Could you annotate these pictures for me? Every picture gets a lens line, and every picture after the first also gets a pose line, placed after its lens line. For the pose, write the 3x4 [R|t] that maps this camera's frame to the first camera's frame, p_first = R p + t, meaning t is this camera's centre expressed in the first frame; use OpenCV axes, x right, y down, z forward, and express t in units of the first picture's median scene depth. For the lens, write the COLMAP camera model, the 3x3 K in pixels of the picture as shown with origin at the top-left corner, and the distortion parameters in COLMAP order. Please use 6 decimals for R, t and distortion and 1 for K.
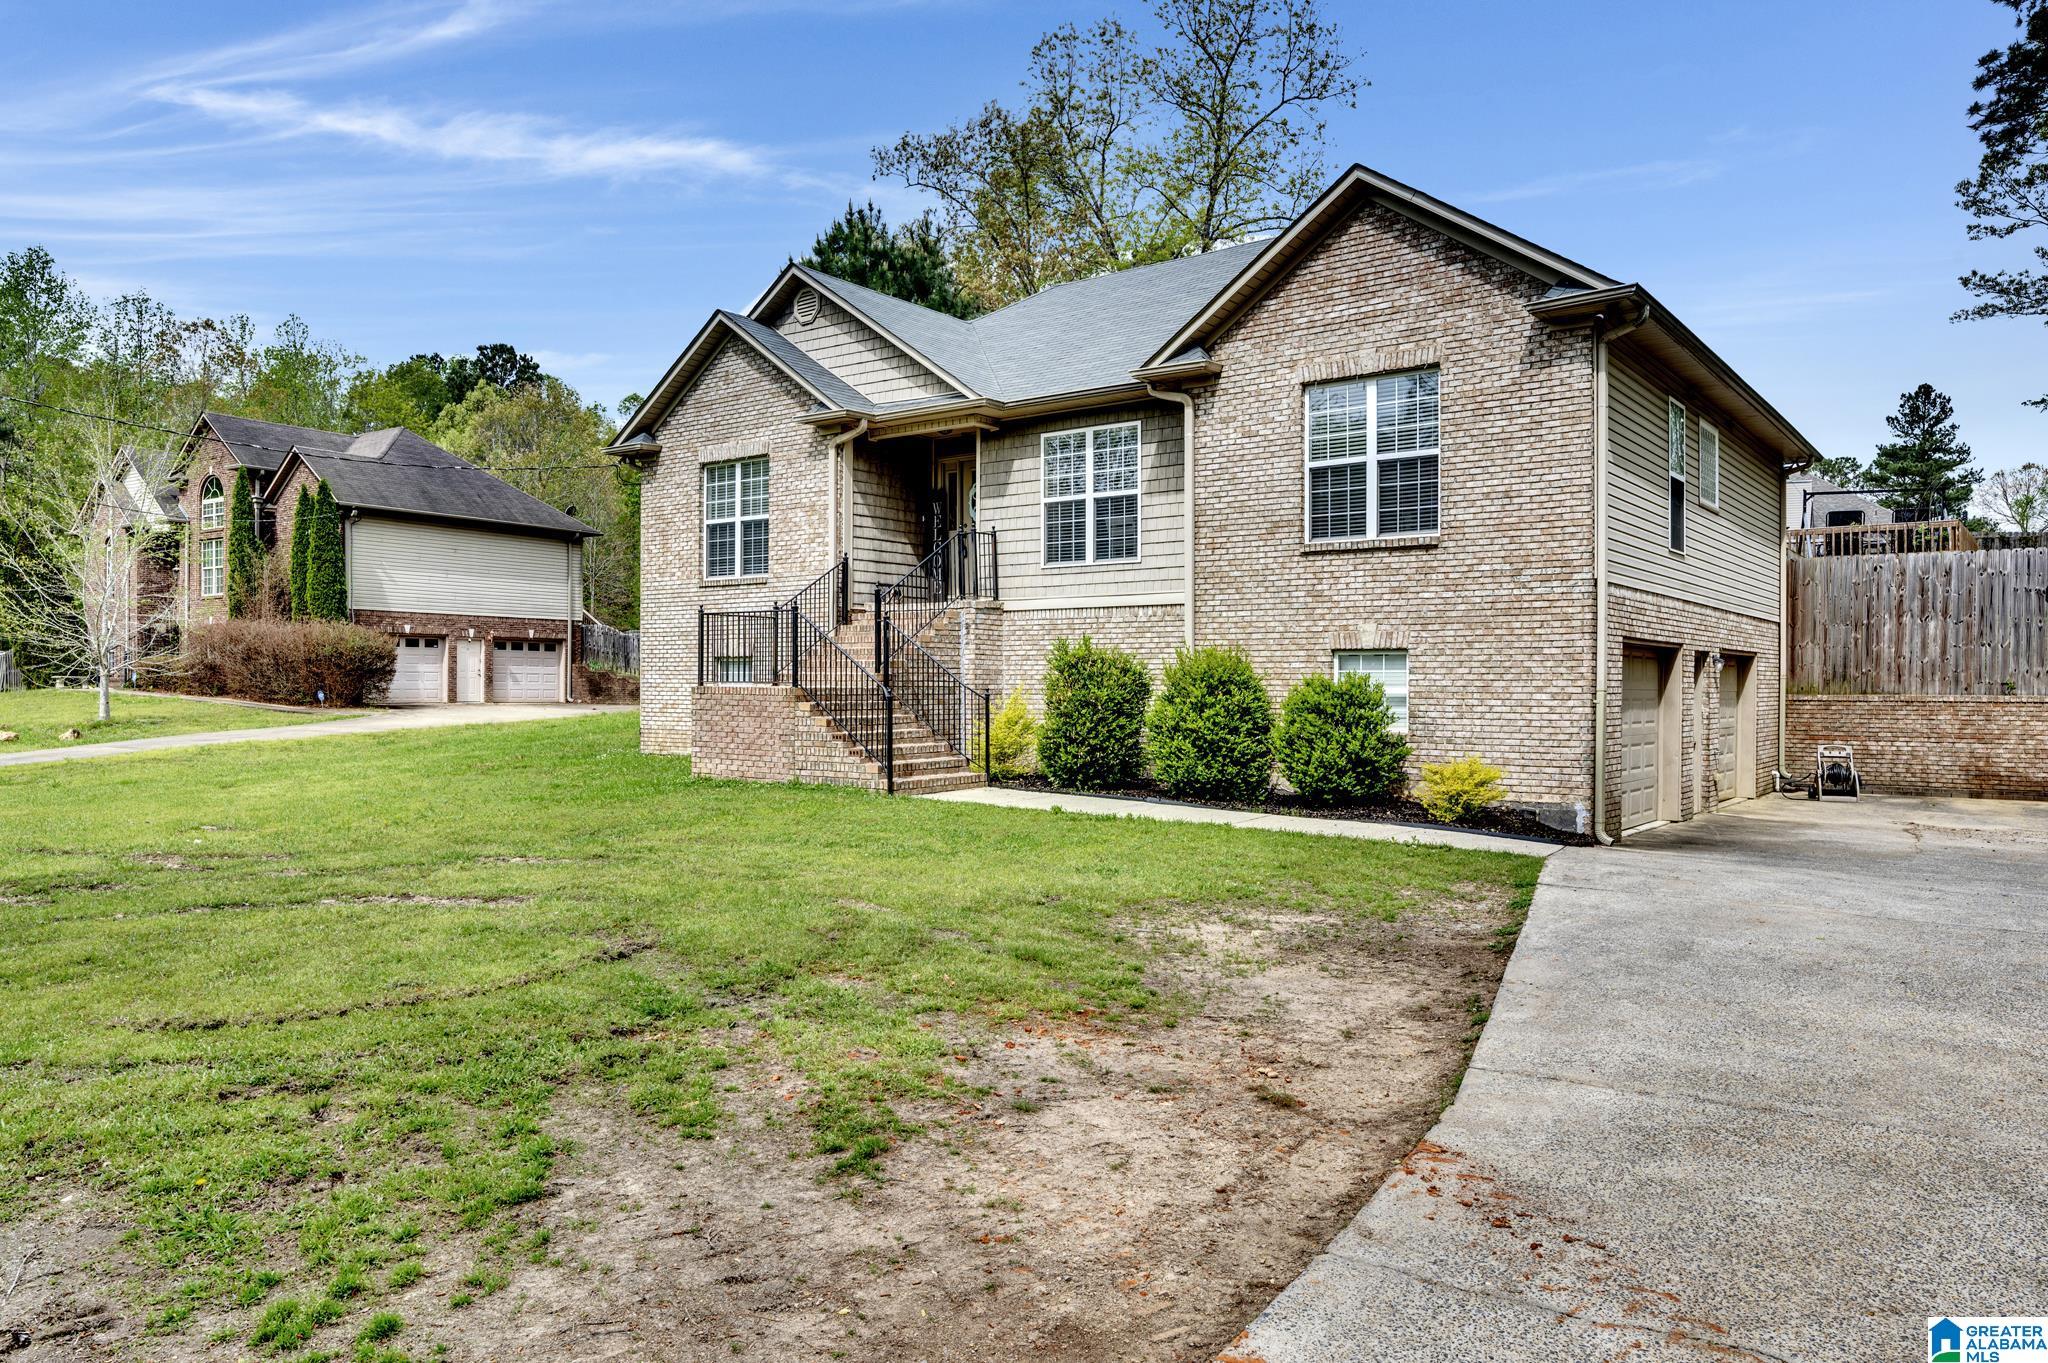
lens RADIAL K [[1411.3, 0, 1017.6], [0, 1411.3, 675.2], [0, 0, 1]] dist [-0.004722, -0.002556]
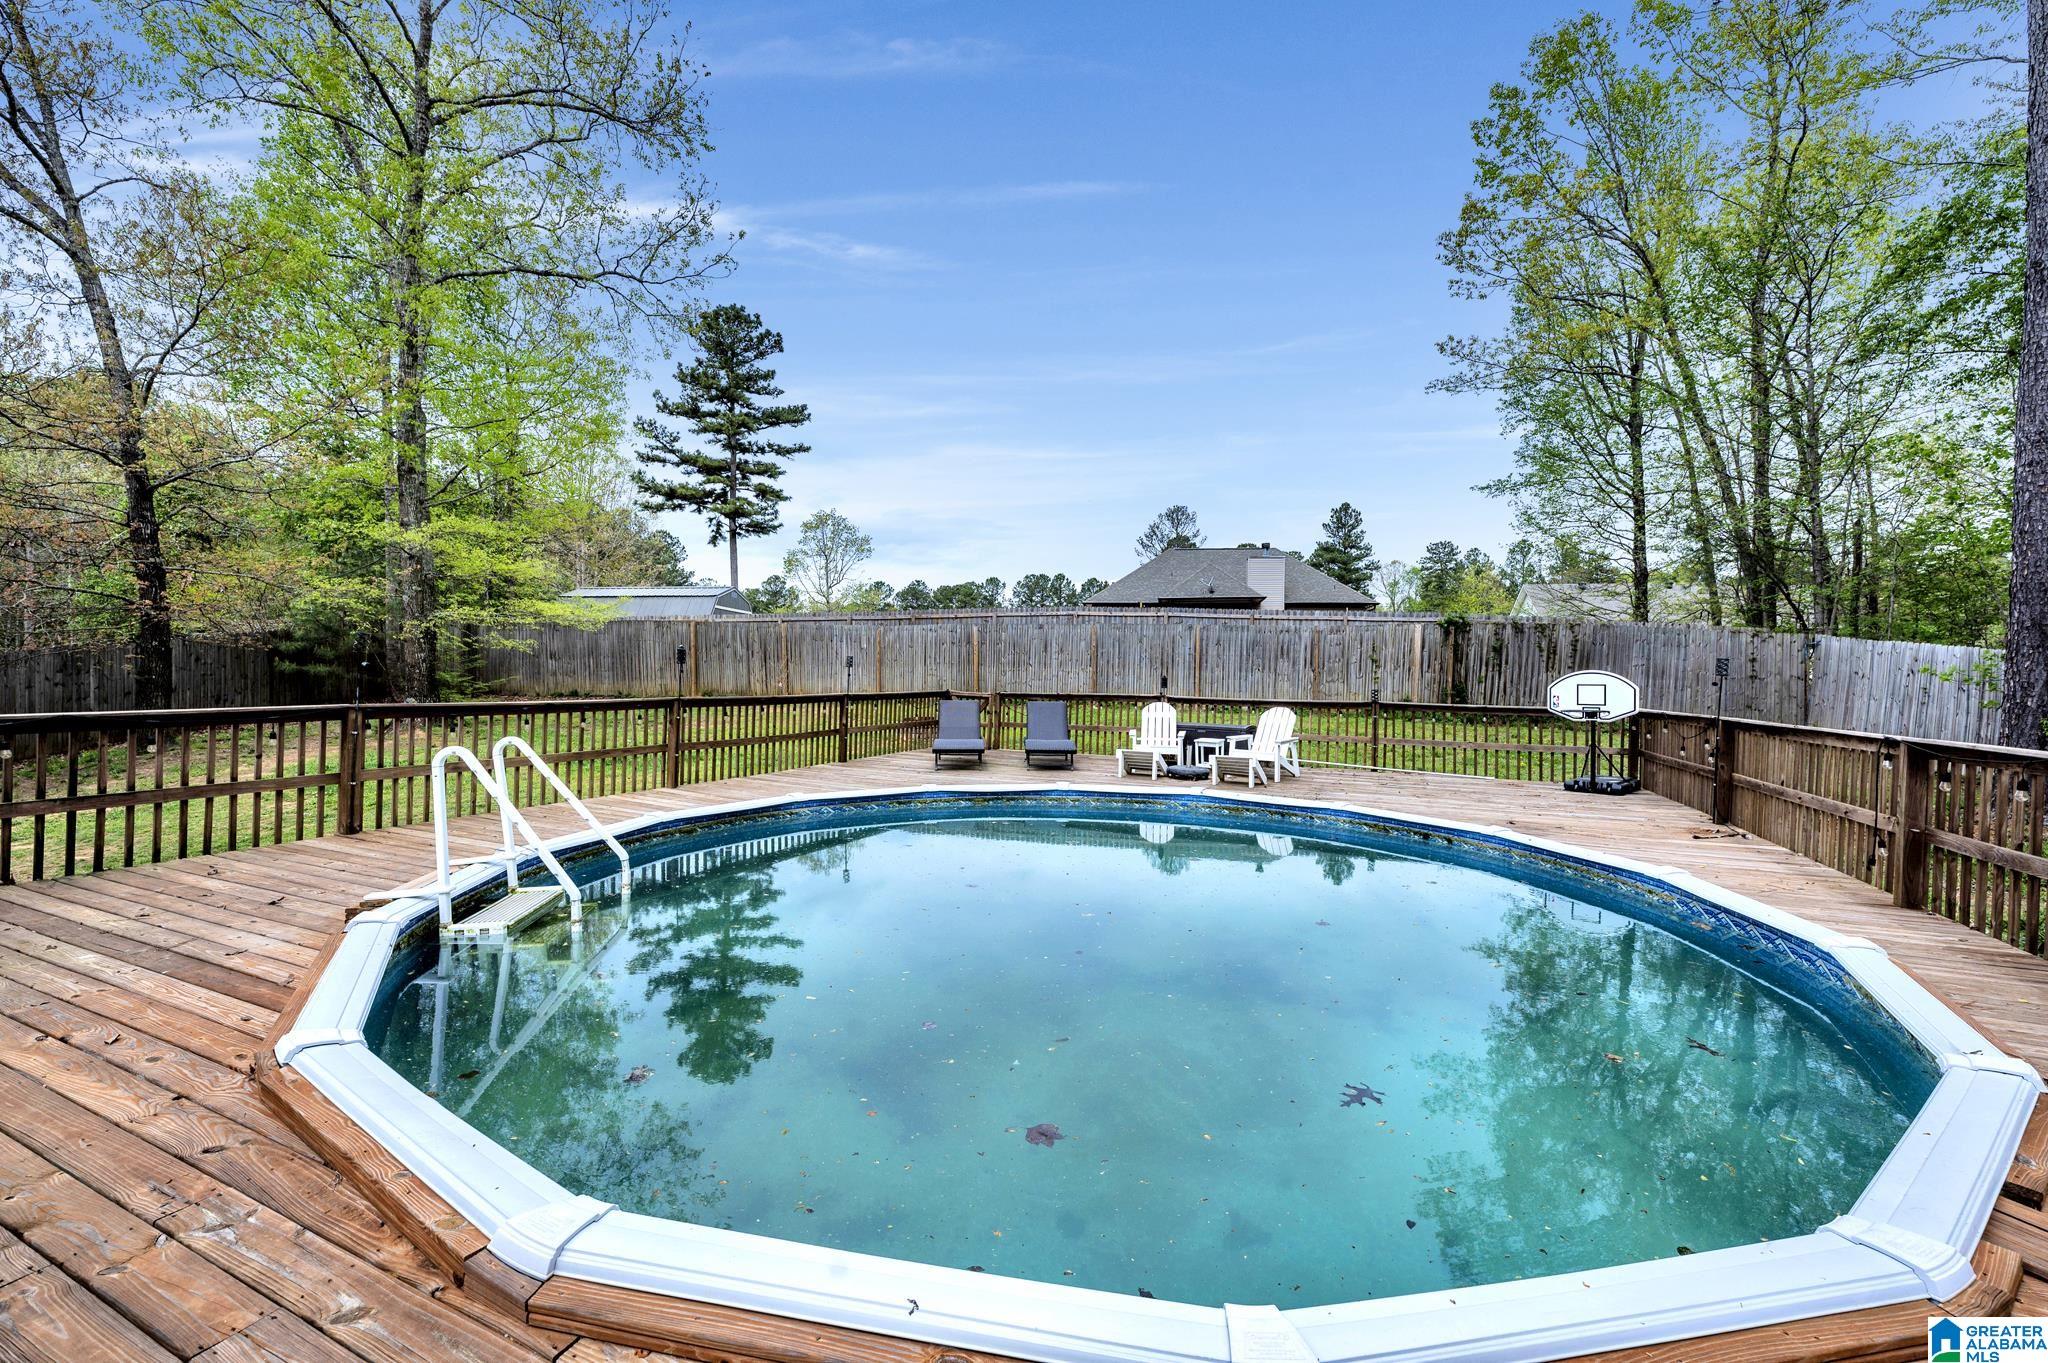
lens RADIAL K [[816.5, 0, 1024.0], [0, 816.5, 681.5], [0, 0, 1]] dist [0.001038, -0.000008]
pose [[0.975431, 0.001919, 0.220295, 0.696984], [-0.004906, 0.999903, 0.013014, -0.153138], [-0.220249, -0.013775, 0.975346, 1.304207]]
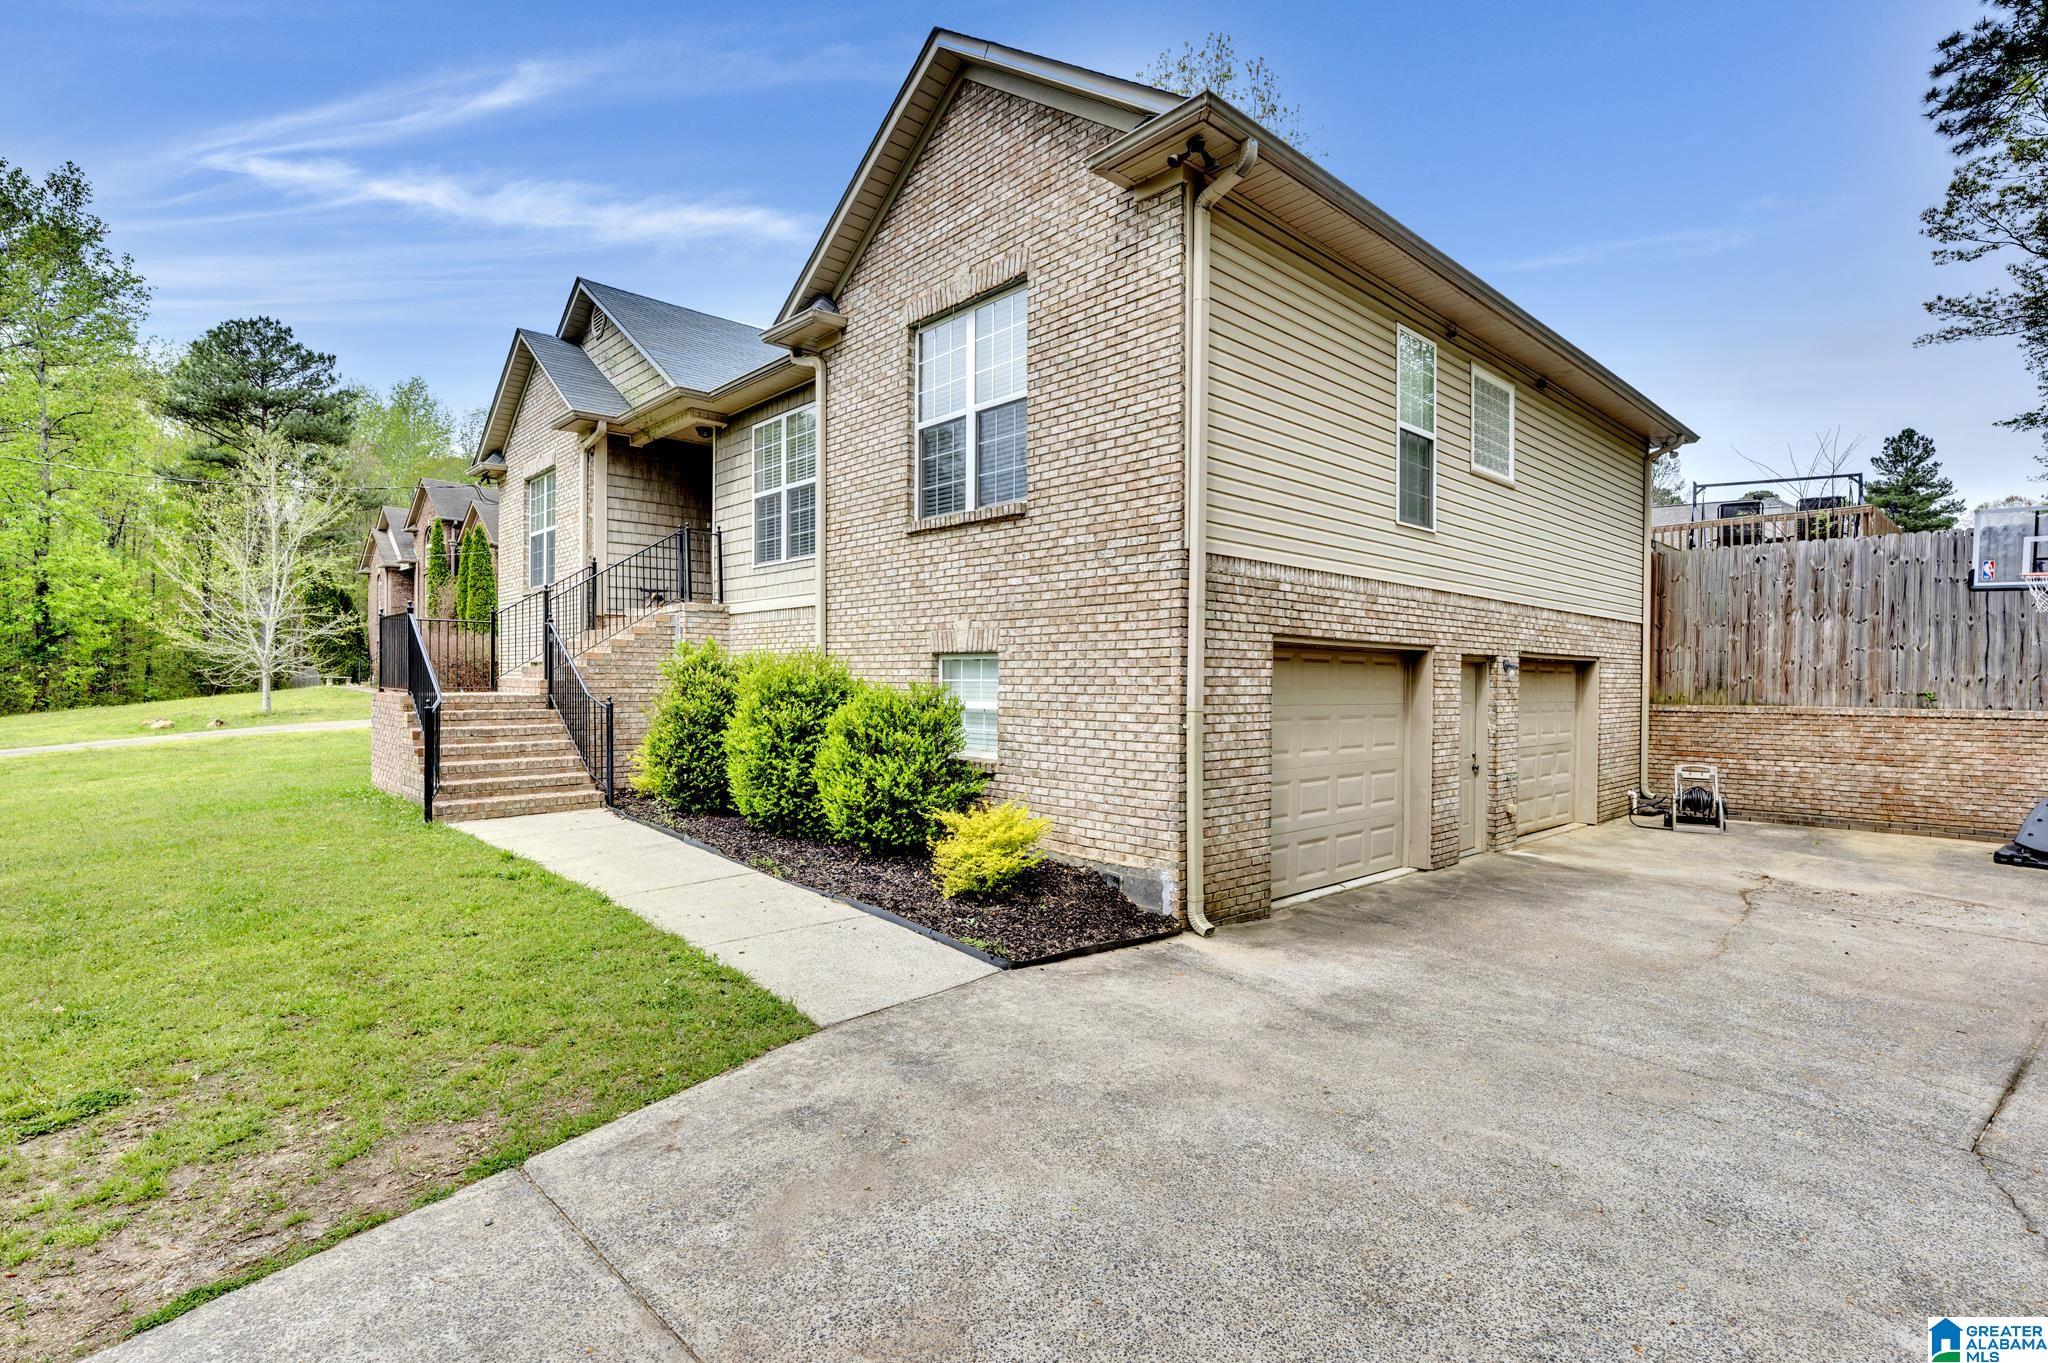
lens RADIAL K [[993.5, 0, 1024.0], [0, 993.5, 681.5], [0, 0, 1]] dist [-0.002321, 0.000948]
pose [[0.986776, 0.002910, -0.162064, 0.308088], [-0.001890, 0.999977, 0.006449, -0.004899], [0.162079, -0.006057, 0.986759, 0.379564]]
